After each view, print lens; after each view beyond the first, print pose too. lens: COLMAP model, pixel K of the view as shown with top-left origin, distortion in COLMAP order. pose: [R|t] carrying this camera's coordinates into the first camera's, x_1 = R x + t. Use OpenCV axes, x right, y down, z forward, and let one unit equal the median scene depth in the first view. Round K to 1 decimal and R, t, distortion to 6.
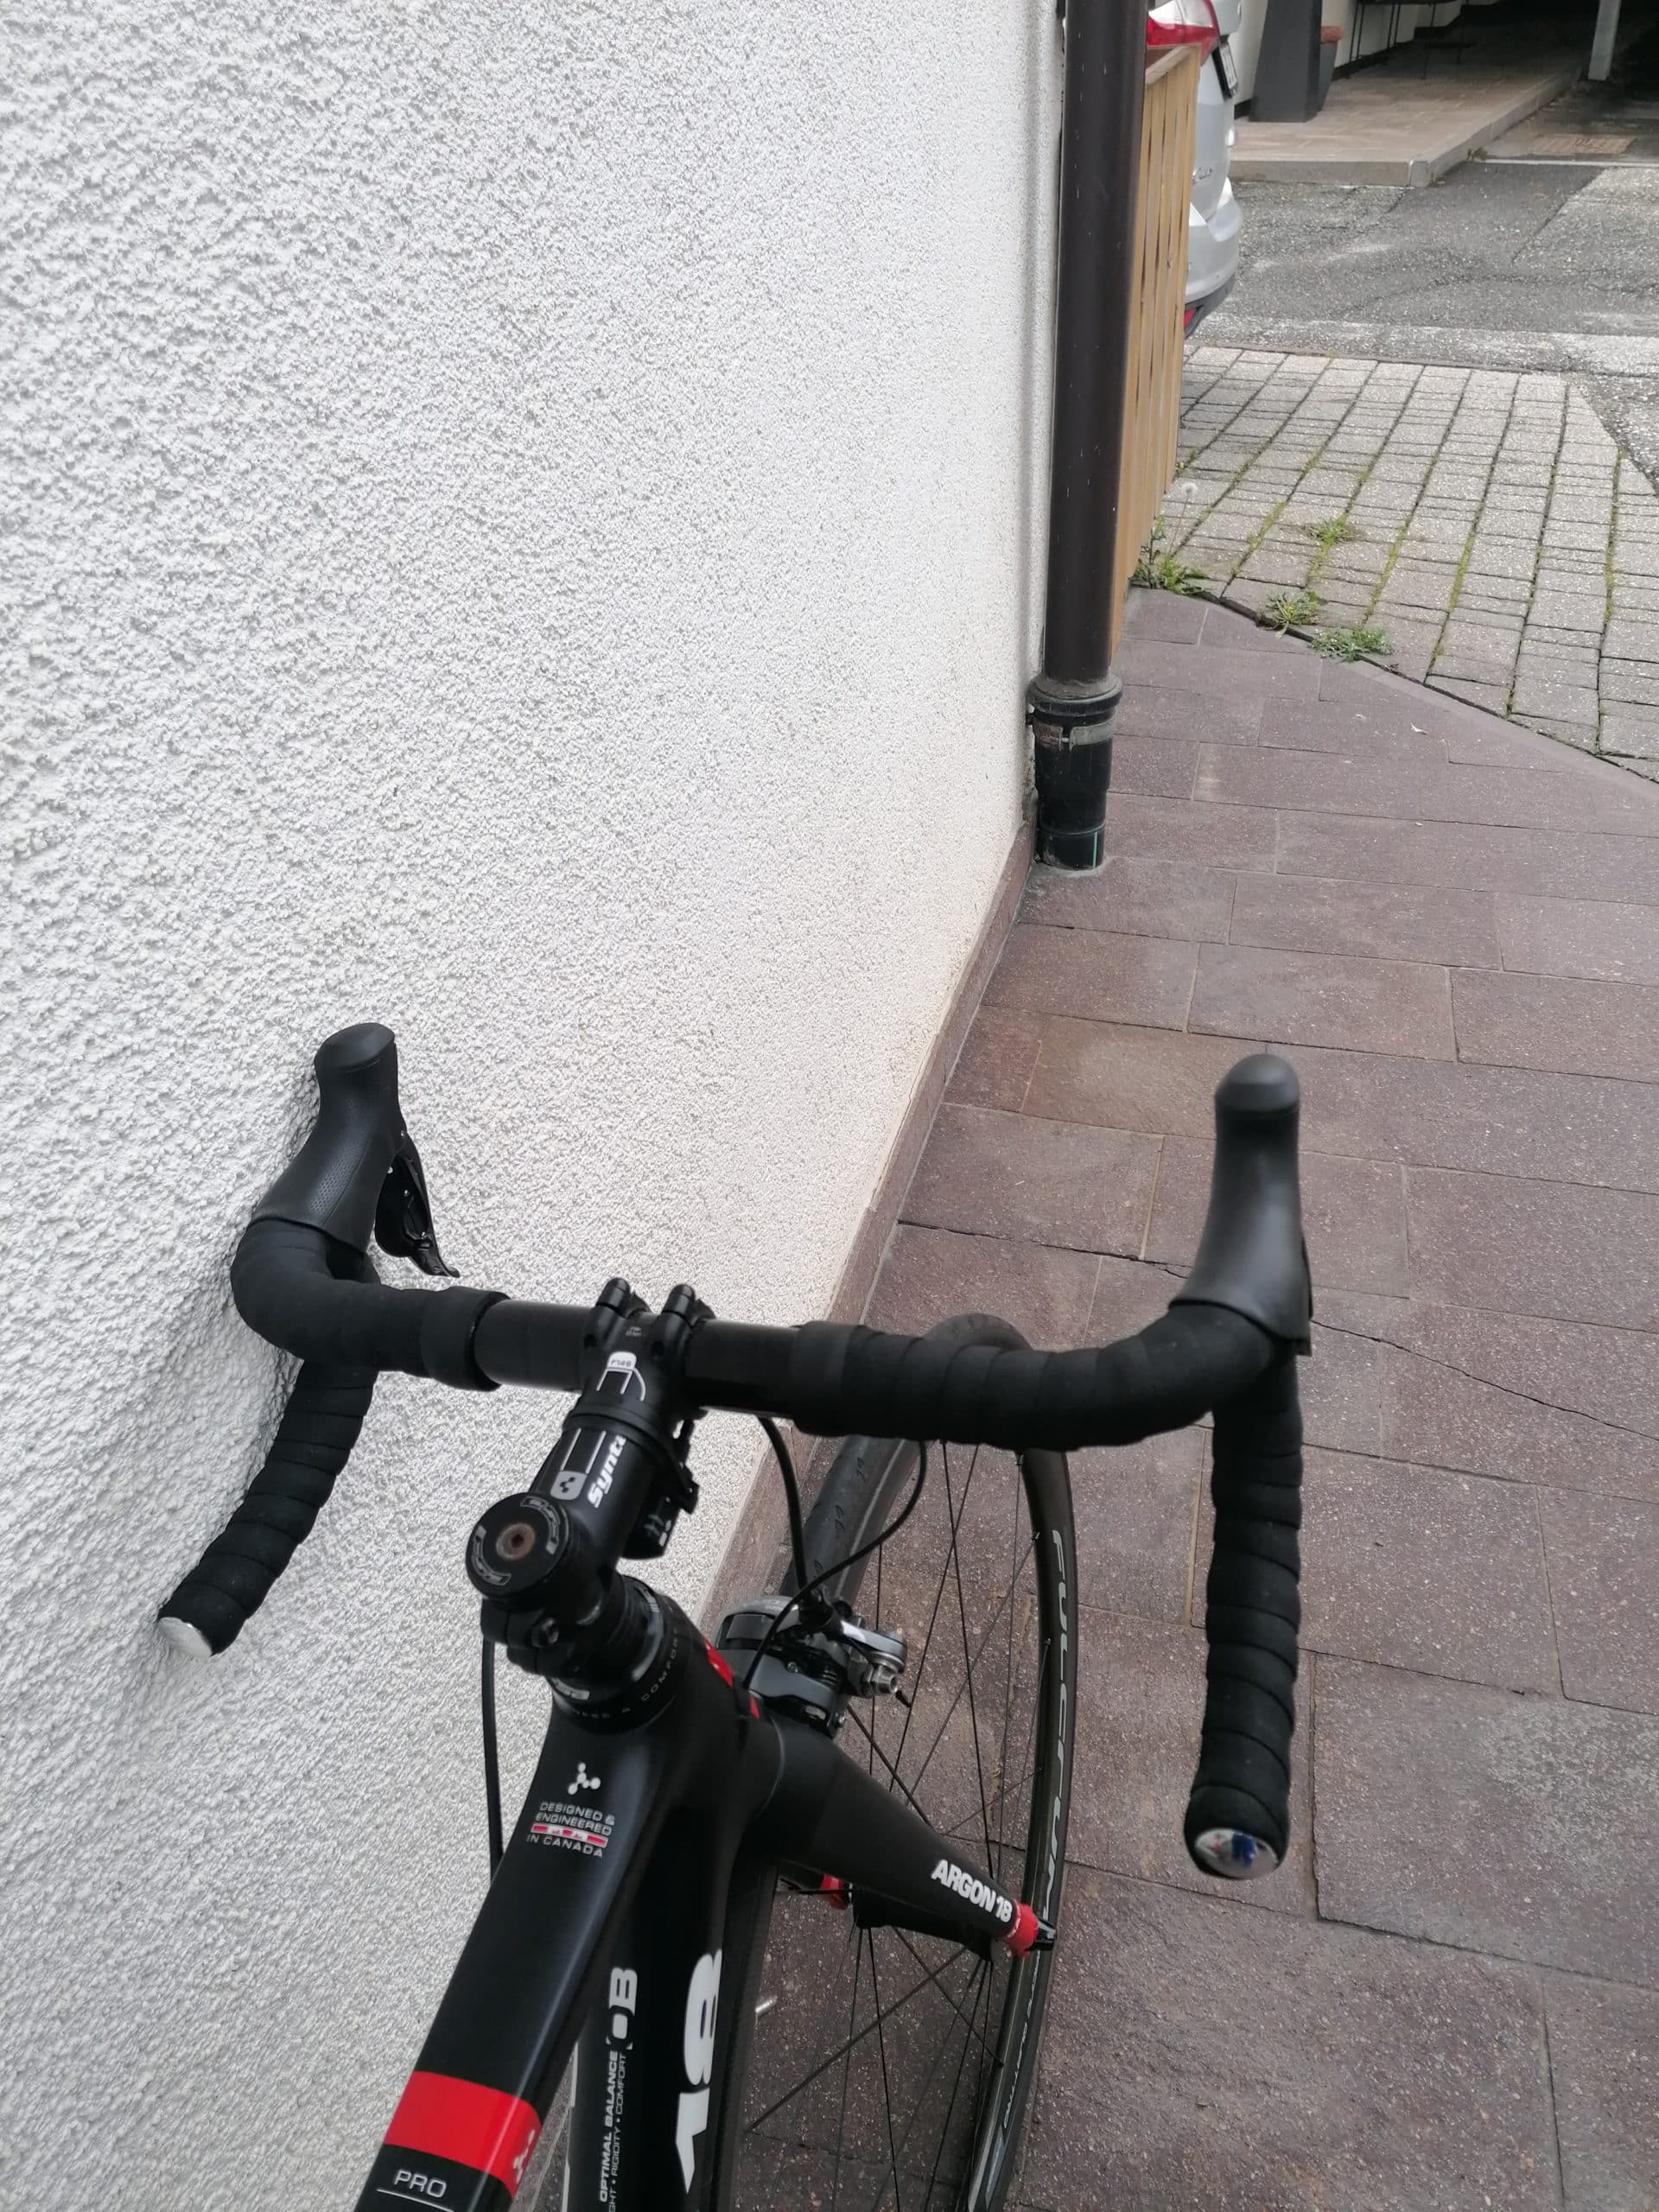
lens RADIAL K [[1629.0, 0, 829.5], [0, 1629.0, 1106.0], [0, 0, 1]] dist [0.087511, -0.108472]
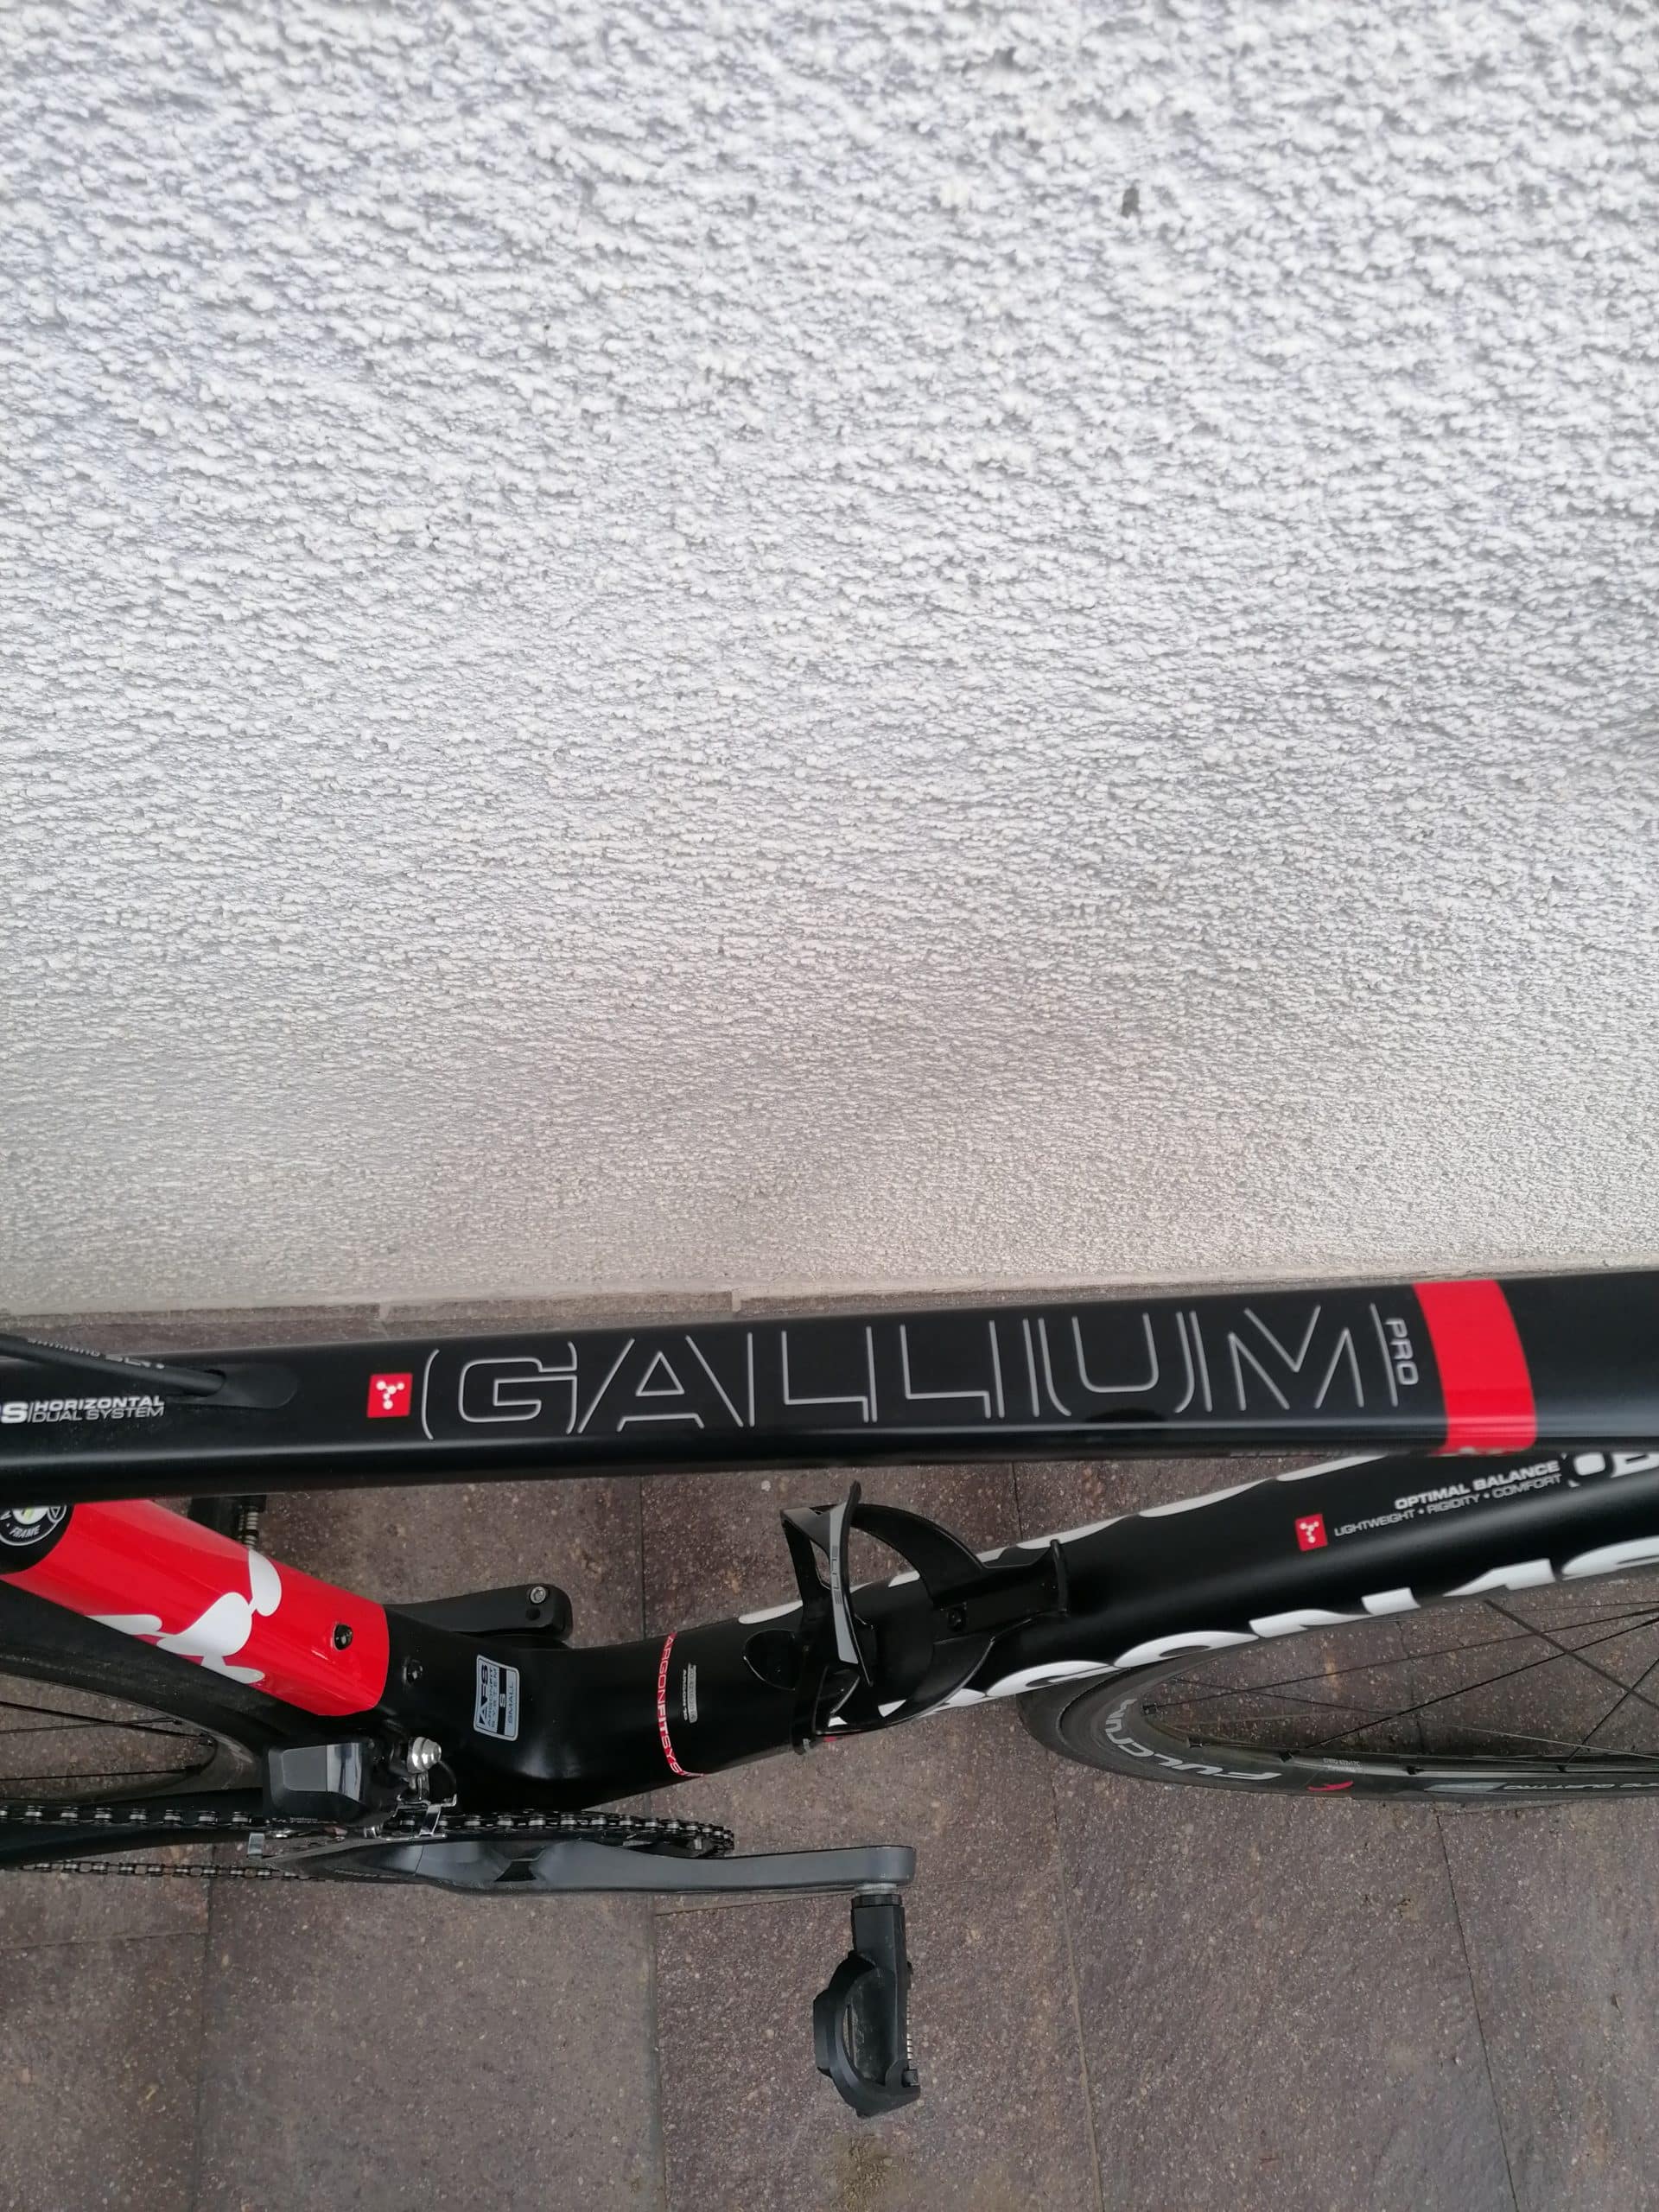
lens RADIAL K [[1629.0, 0, 829.5], [0, 1629.0, 1106.0], [0, 0, 1]] dist [0.087511, -0.108472]
pose [[0.321141, 0.902401, -0.287301, -0.155053], [-0.639864, 0.430404, 0.636653, 0.186683], [0.698171, -0.020622, 0.715634, 0.155676]]
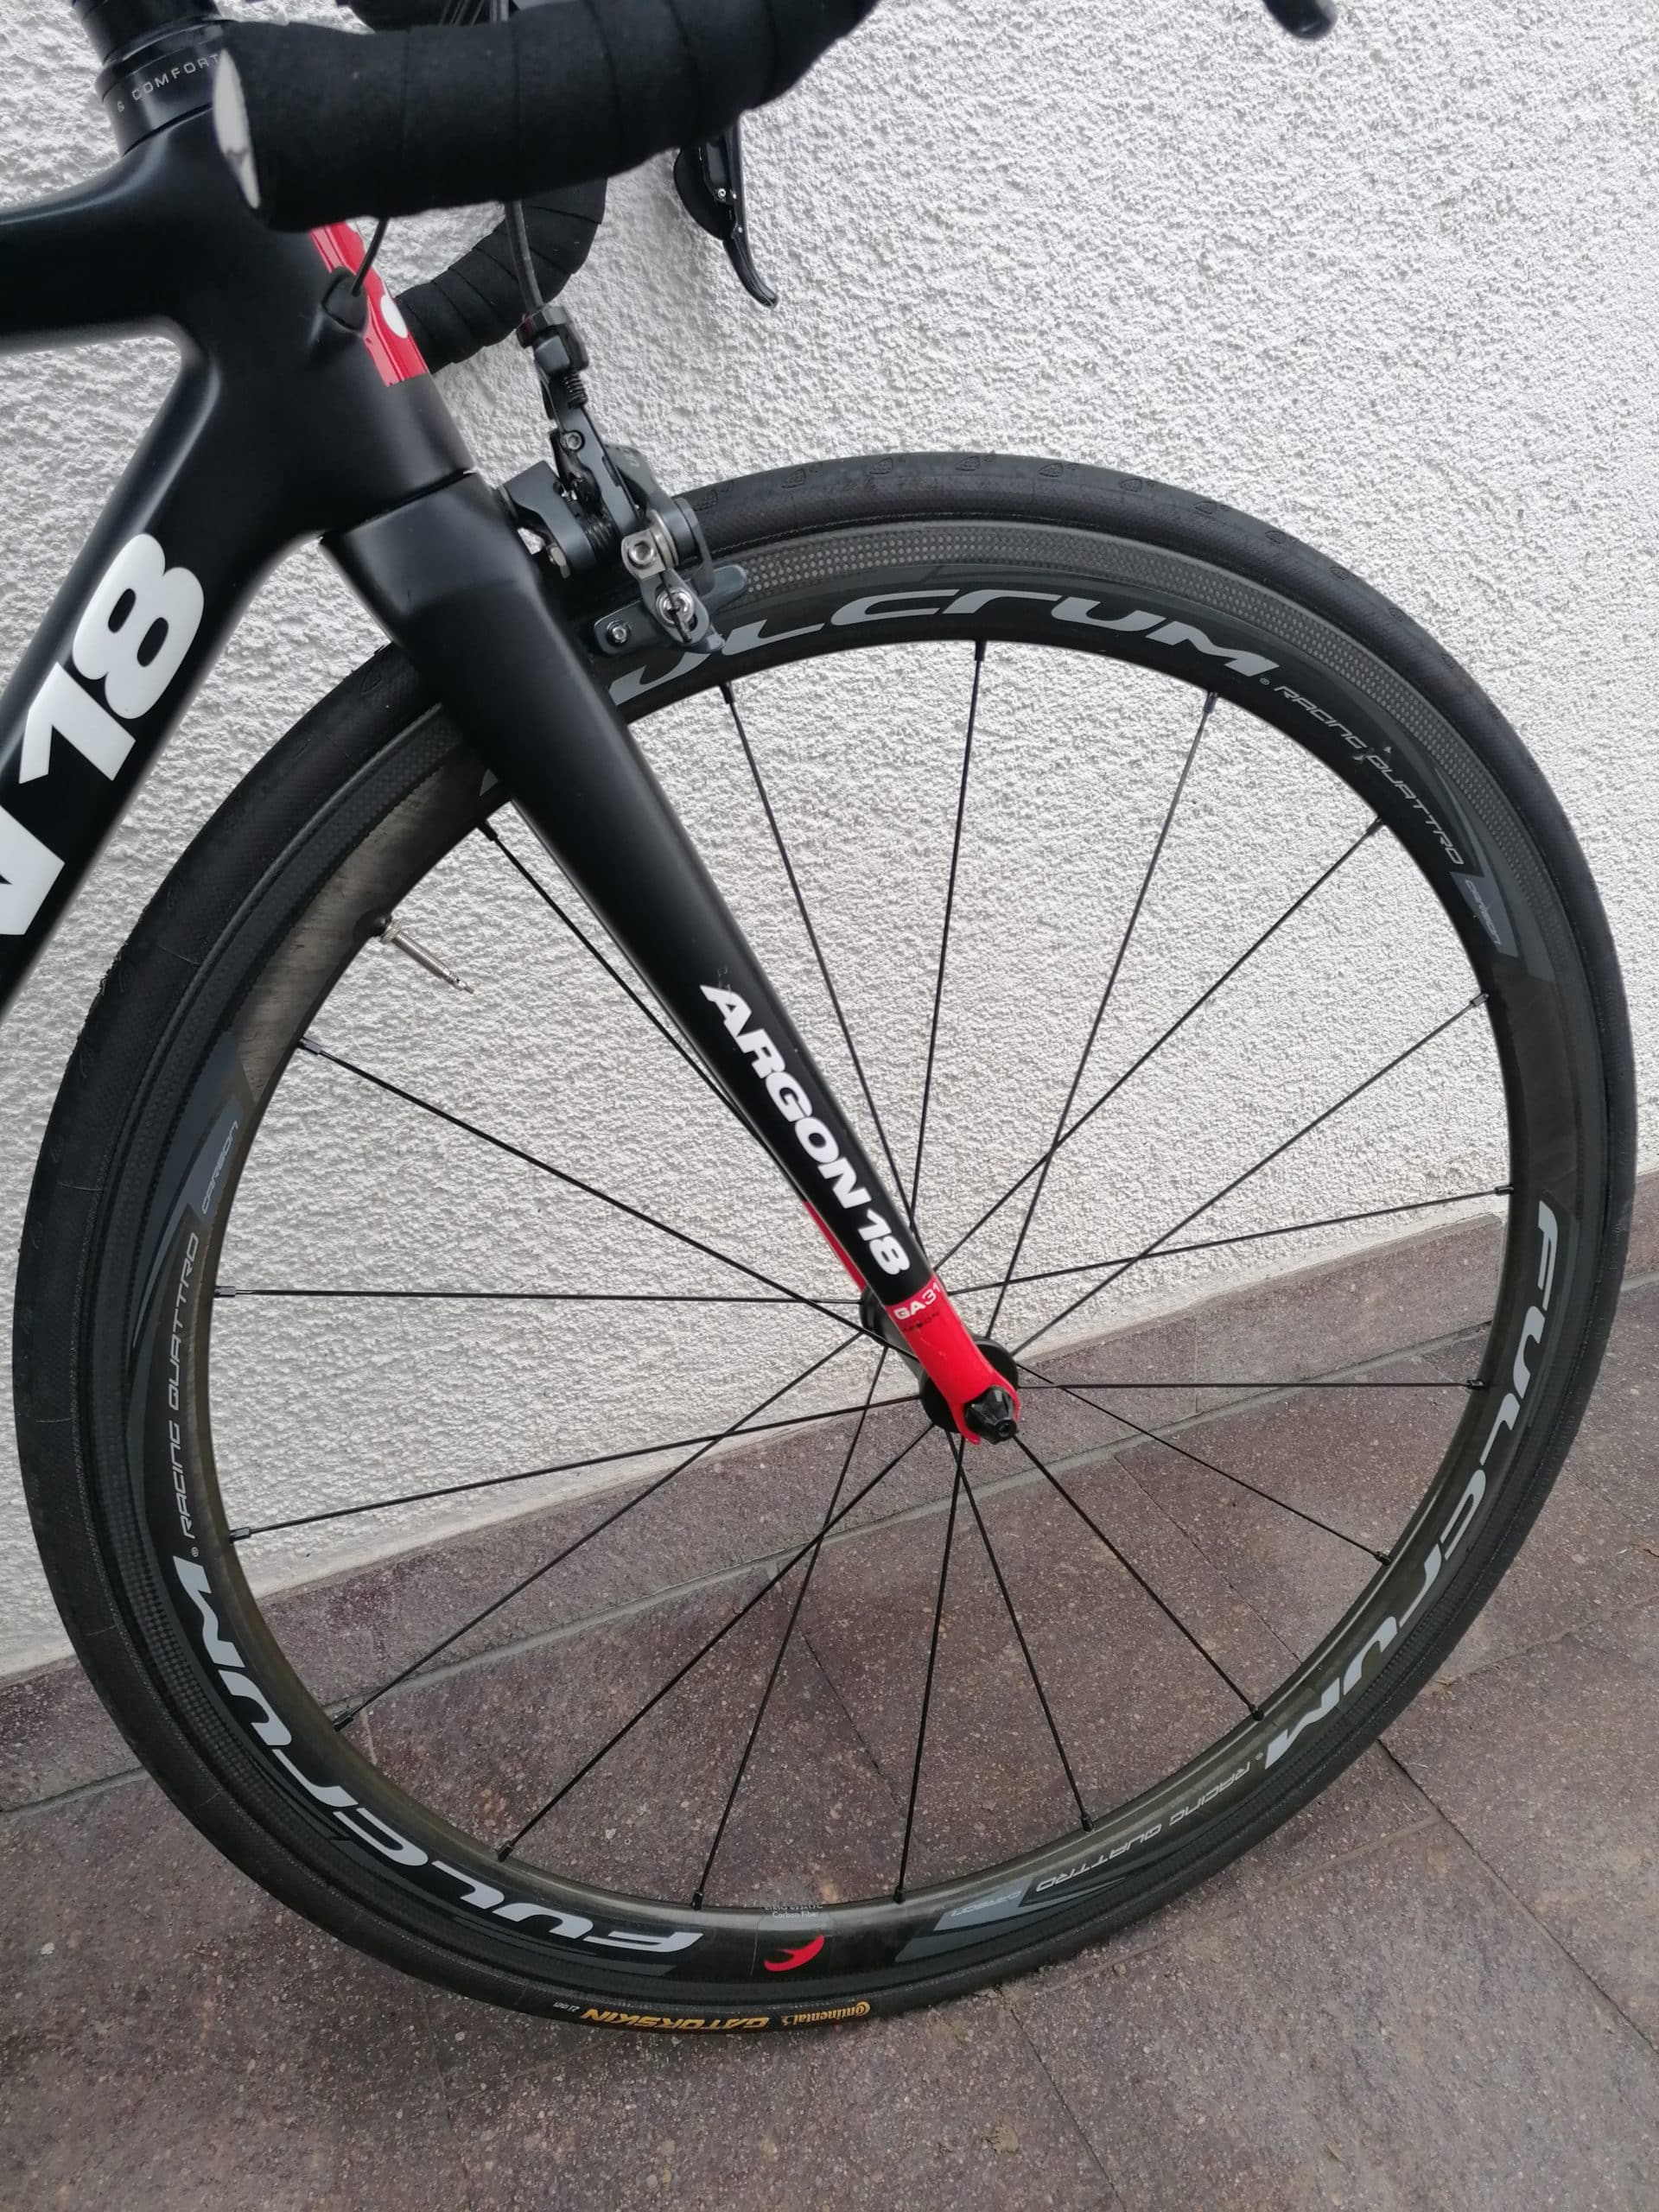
lens RADIAL K [[1629.0, 0, 829.5], [0, 1629.0, 1106.0], [0, 0, 1]] dist [0.087511, -0.108472]
pose [[0.611053, 0.369582, -0.700017, 0.778759], [-0.419581, 0.901091, 0.109484, 0.508368], [0.671242, 0.226814, 0.705684, 0.694382]]
